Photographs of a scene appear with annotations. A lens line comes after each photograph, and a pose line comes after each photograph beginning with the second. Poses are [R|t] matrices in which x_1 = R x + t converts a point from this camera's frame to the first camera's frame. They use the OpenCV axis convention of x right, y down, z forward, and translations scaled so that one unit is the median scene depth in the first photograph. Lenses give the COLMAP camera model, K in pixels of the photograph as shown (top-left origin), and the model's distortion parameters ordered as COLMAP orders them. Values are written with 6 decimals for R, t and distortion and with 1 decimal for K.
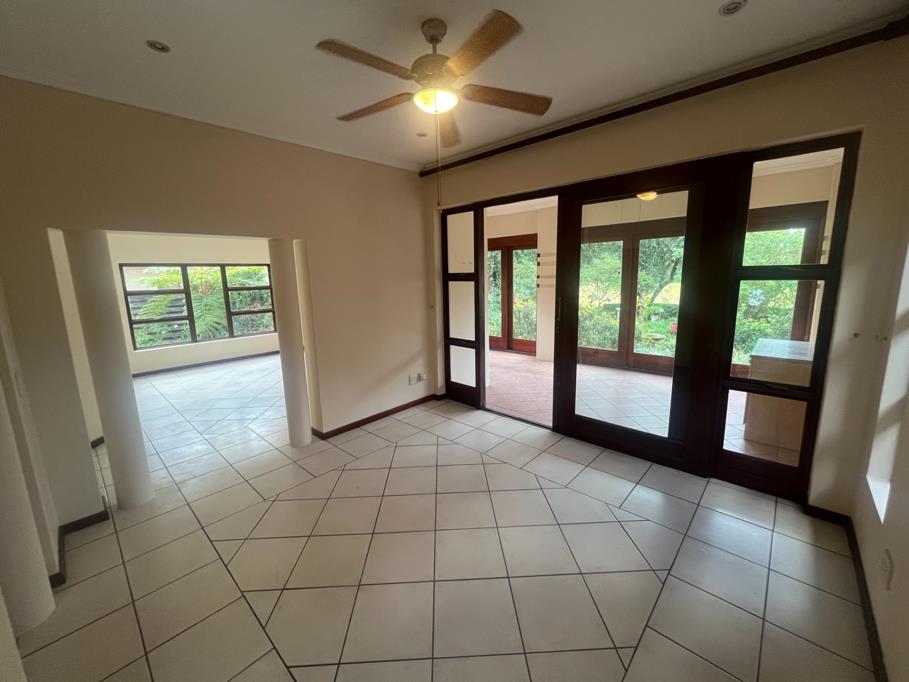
lens RADIAL K [[363.7, 0, 445.0], [0, 363.7, 337.6], [0, 0, 1]] dist [0.000340, 0.000093]
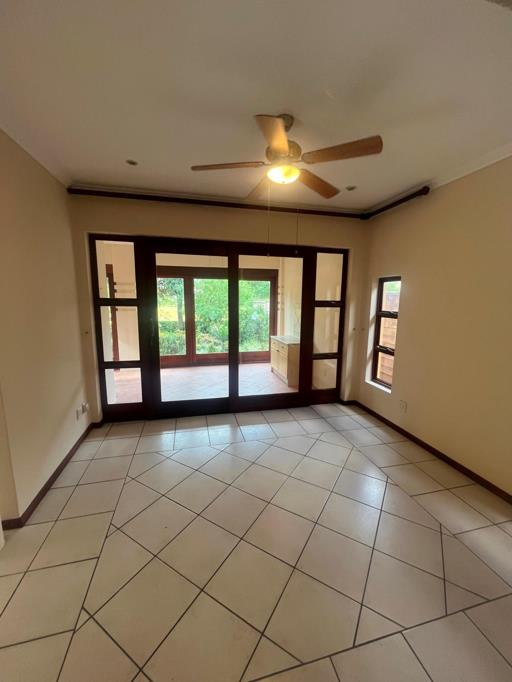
lens RADIAL K [[278.7, 0, 256.0], [0, 278.7, 341.0], [0, 0, 1]] dist [-0.000815, 0.000234]
pose [[0.539045, -0.097588, 0.836605, -0.418694], [0.120549, 0.991978, 0.038039, -0.037320], [-0.833606, 0.080347, 0.546485, 0.239054]]
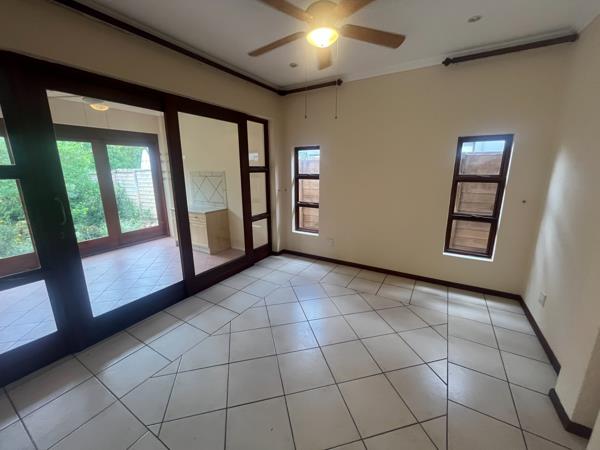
lens RADIAL K [[245.2, 0, 300.0], [0, 245.2, 225.0], [0, 0, 1]] dist [-0.000815, 0.000234]
pose [[-0.219363, -0.196567, 0.955637, -0.432106], [0.180310, 0.954453, 0.237713, -0.087011], [-0.958837, 0.224456, -0.173929, 0.586712]]
